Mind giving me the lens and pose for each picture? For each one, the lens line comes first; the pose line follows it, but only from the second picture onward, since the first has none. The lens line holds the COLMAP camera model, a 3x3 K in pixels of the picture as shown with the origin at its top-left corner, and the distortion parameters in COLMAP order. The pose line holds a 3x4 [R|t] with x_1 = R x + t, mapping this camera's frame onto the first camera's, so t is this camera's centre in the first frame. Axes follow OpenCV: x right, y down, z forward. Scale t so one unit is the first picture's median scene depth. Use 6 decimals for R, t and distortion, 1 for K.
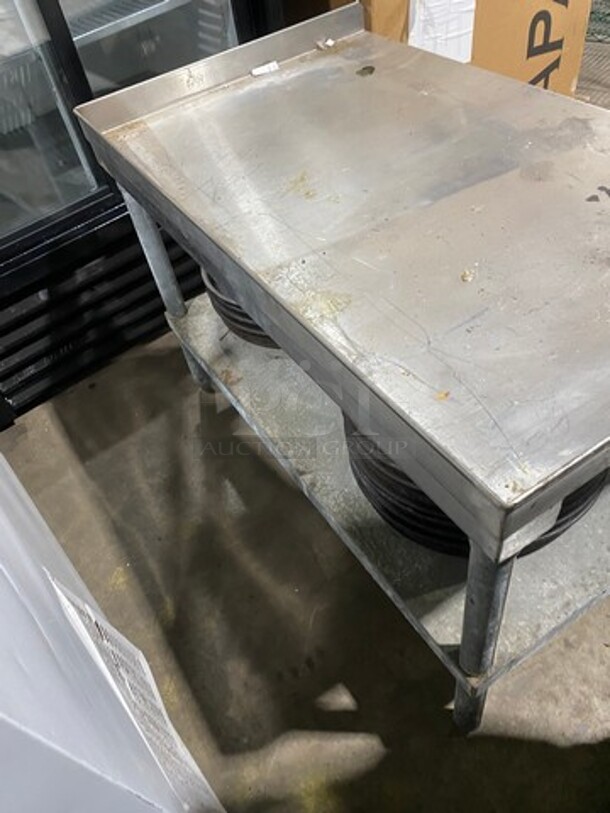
lens RADIAL K [[626.0, 0, 300.3], [0, 626.0, 403.7], [0, 0, 1]] dist [0.006908, 0.001484]
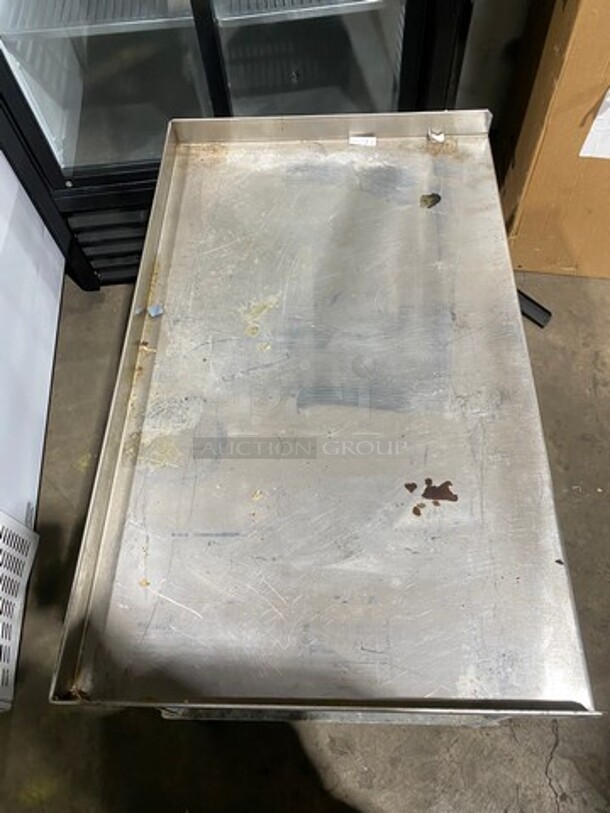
lens RADIAL K [[621.5, 0, 313.7], [0, 621.5, 405.3], [0, 0, 1]] dist [0.008612, -0.003477]
pose [[0.833317, 0.525920, -0.170268, 0.274967], [-0.457300, 0.828898, 0.322187, -0.464378], [0.310579, -0.190621, 0.931238, -0.049314]]
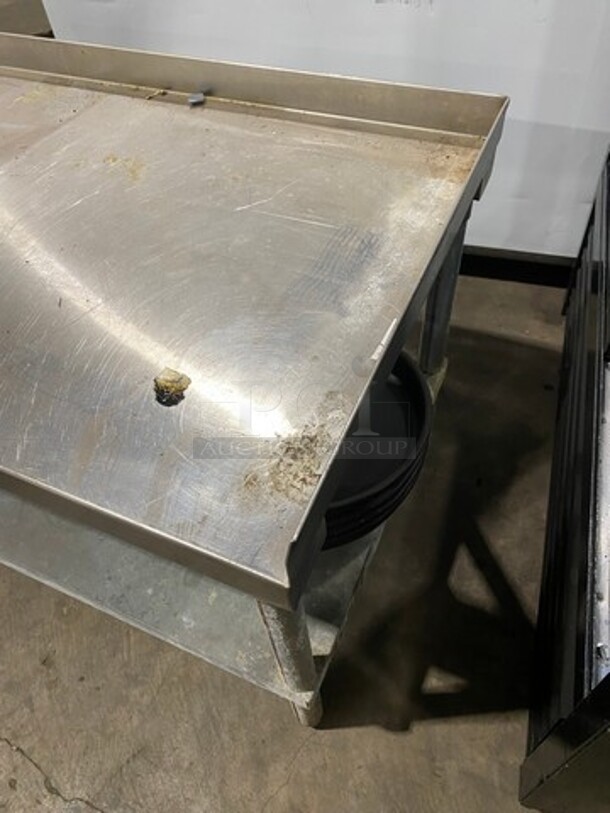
lens RADIAL K [[626.0, 0, 300.3], [0, 626.0, 403.7], [0, 0, 1]] dist [0.006908, 0.001484]
pose [[-0.820400, 0.546177, -0.169216, 0.104702], [-0.253692, -0.082473, 0.963763, -0.968175], [0.512430, 0.833600, 0.206221, 0.905505]]
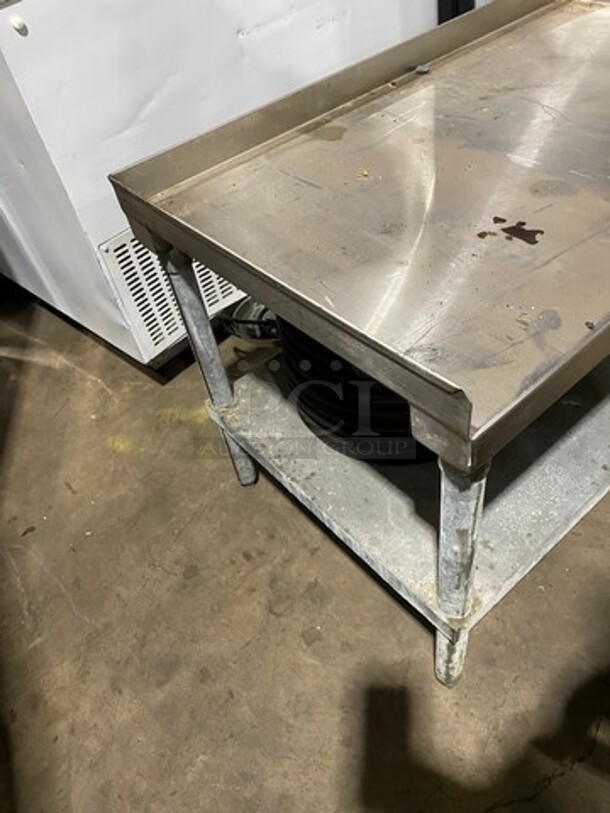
lens RADIAL K [[621.5, 0, 313.7], [0, 621.5, 405.3], [0, 0, 1]] dist [0.008612, -0.003477]
pose [[0.159403, 0.786301, -0.596926, 0.761429], [-0.638774, 0.543172, 0.544915, -0.321869], [0.752701, 0.294439, 0.588852, 0.203095]]
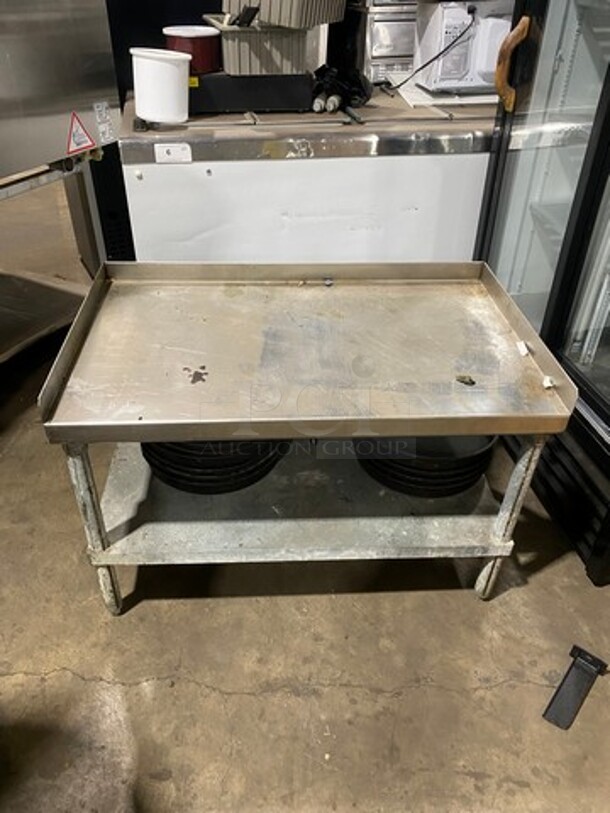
lens RADIAL K [[642.2, 0, 305.0], [0, 642.2, 406.5], [0, 0, 1]] dist [0.002946, 0.001171]
pose [[-0.478884, 0.621685, -0.619821, 0.963558], [-0.611620, 0.270215, 0.743576, -1.153473], [0.629754, 0.735182, 0.250833, 0.512265]]
